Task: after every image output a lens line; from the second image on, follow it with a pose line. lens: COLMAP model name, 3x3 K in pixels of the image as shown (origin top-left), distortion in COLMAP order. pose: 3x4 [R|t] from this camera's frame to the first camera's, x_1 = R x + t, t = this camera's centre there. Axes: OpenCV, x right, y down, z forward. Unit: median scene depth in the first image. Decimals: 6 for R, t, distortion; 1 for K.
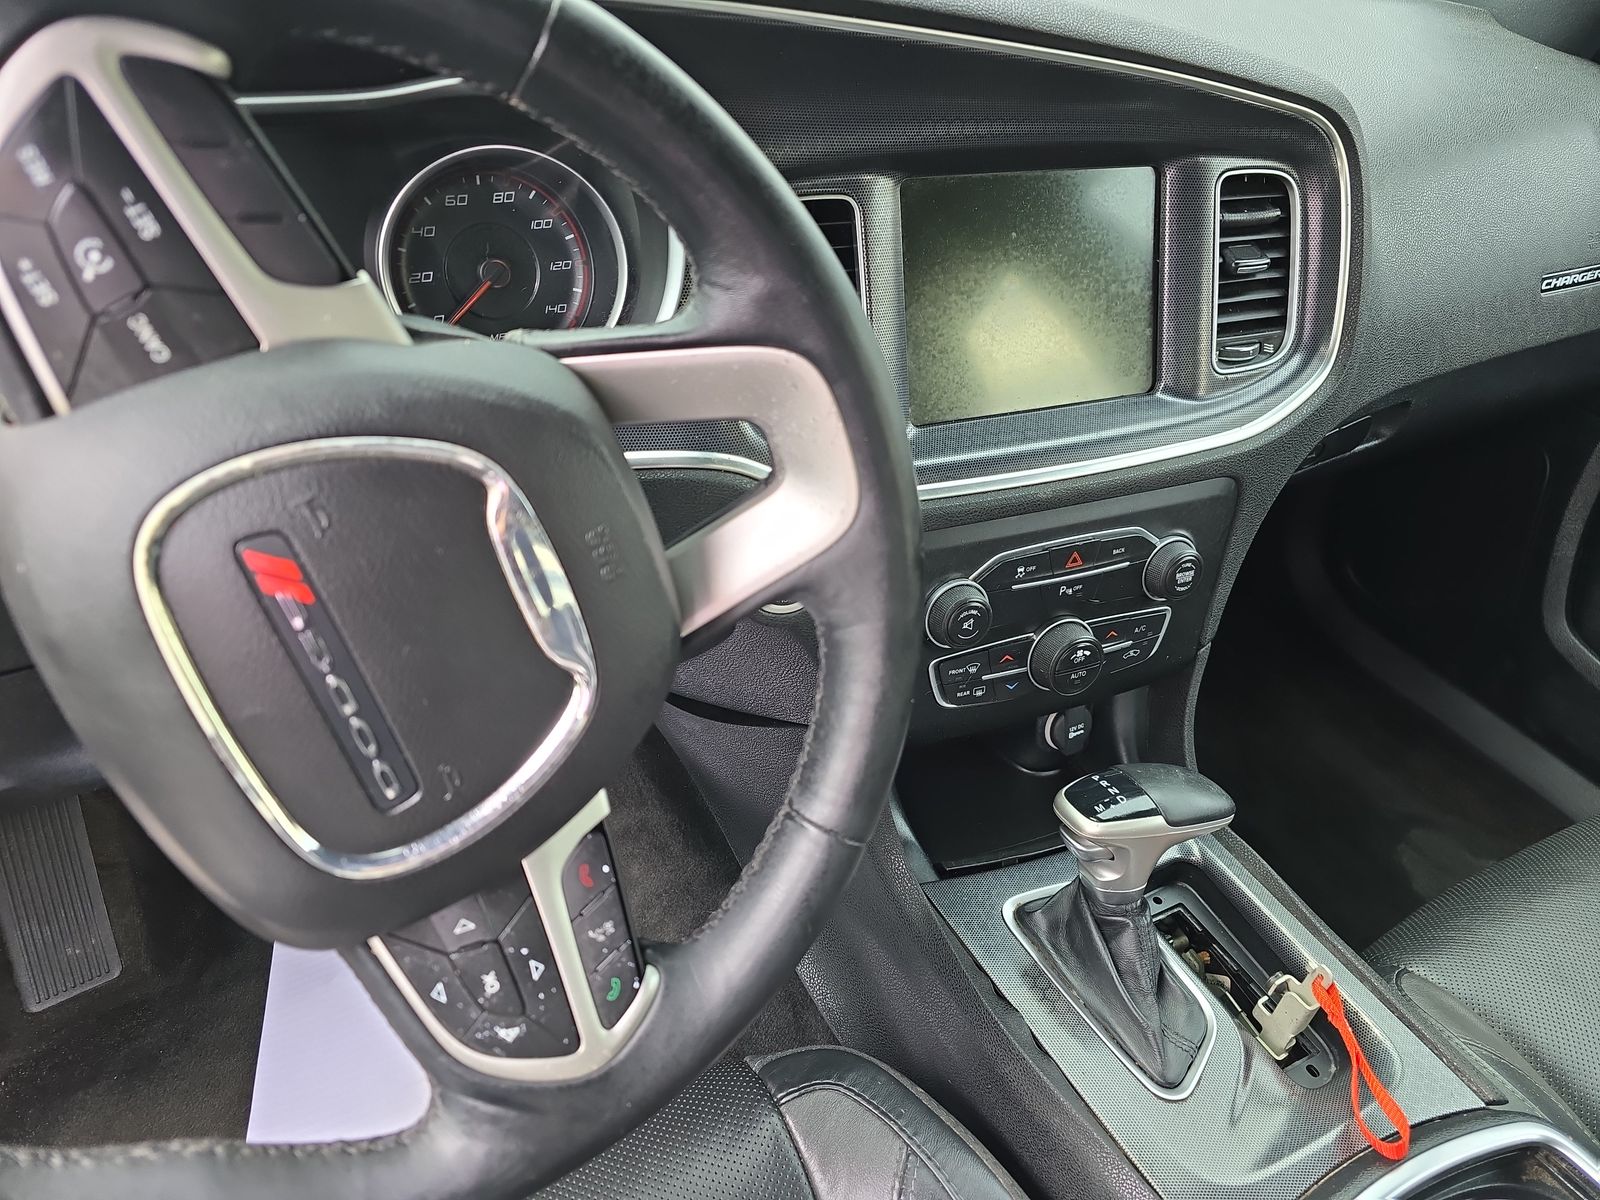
lens RADIAL K [[1076.4, 0, 800.0], [0, 1076.4, 600.0], [0, 0, 1]] dist [0.064471, -0.072318]
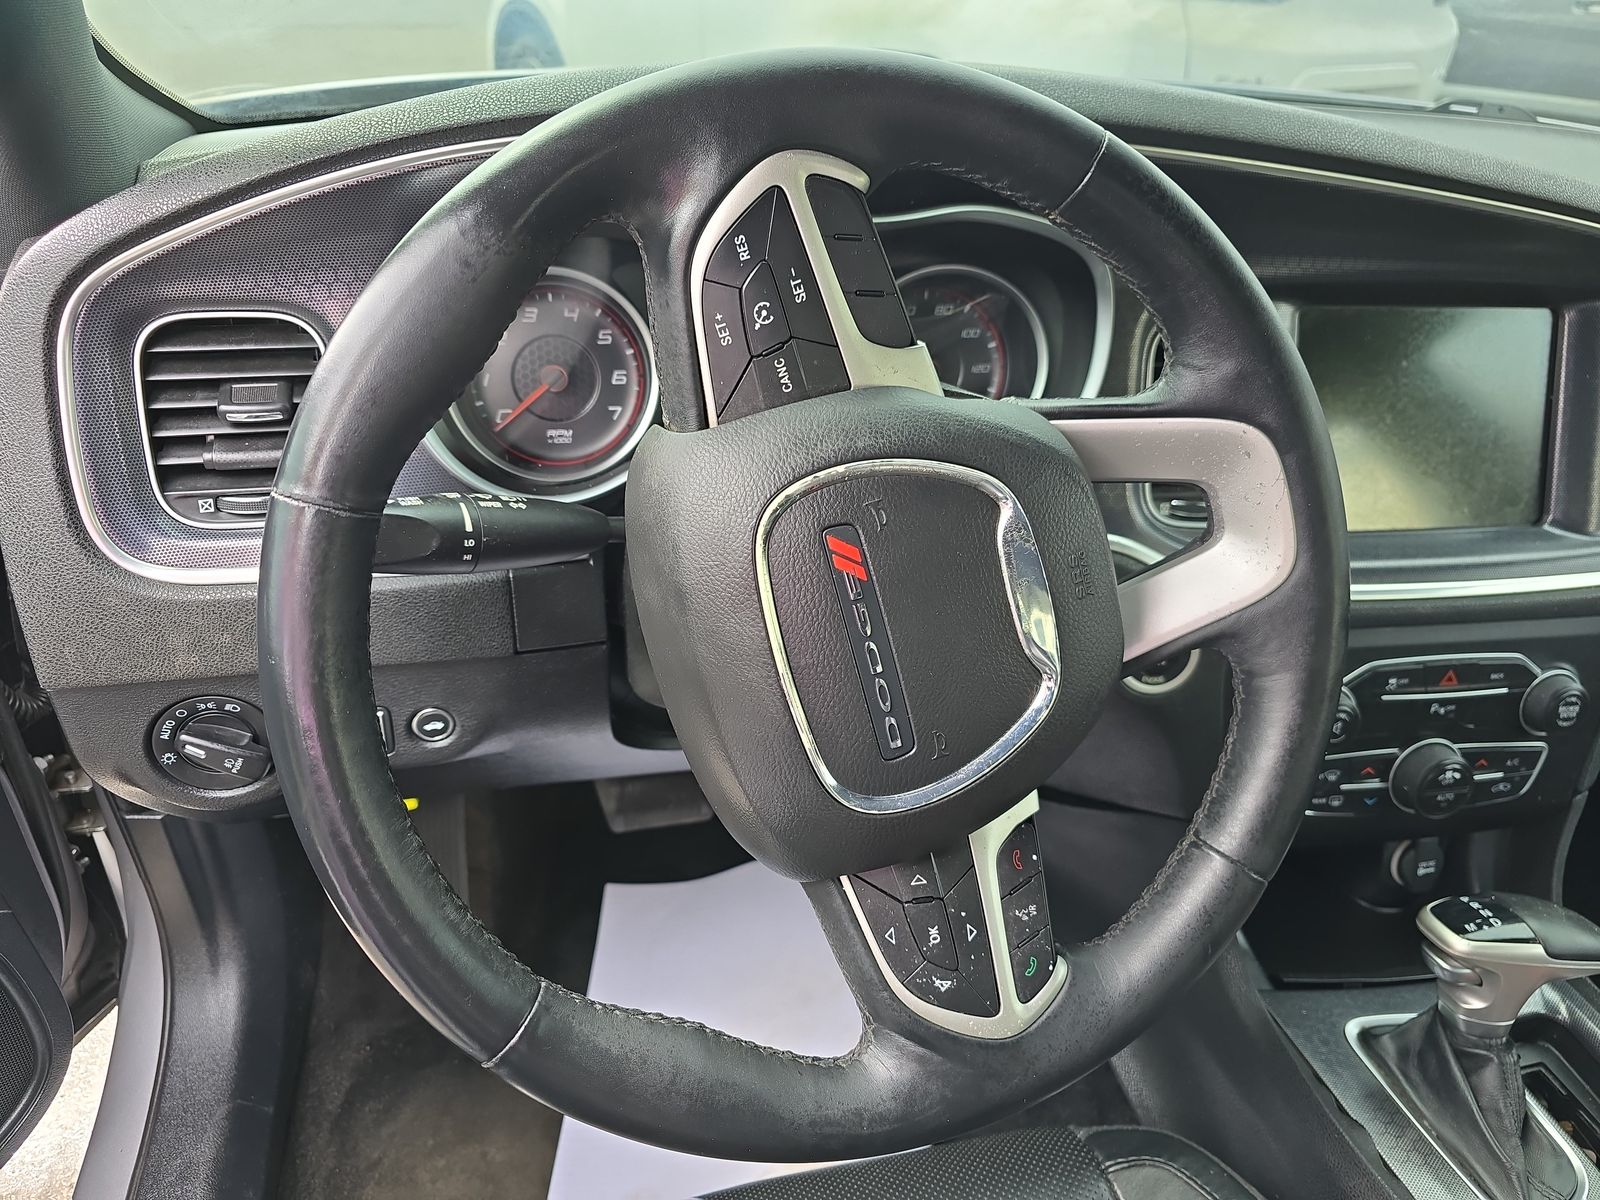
lens RADIAL K [[1091.2, 0, 800.0], [0, 1091.2, 600.0], [0, 0, 1]] dist [0.016978, -0.026466]
pose [[0.969176, 0.093302, -0.228018, -0.119414], [-0.122841, 0.985270, -0.118965, 0.097506], [0.213560, 0.143308, 0.966362, -0.133785]]
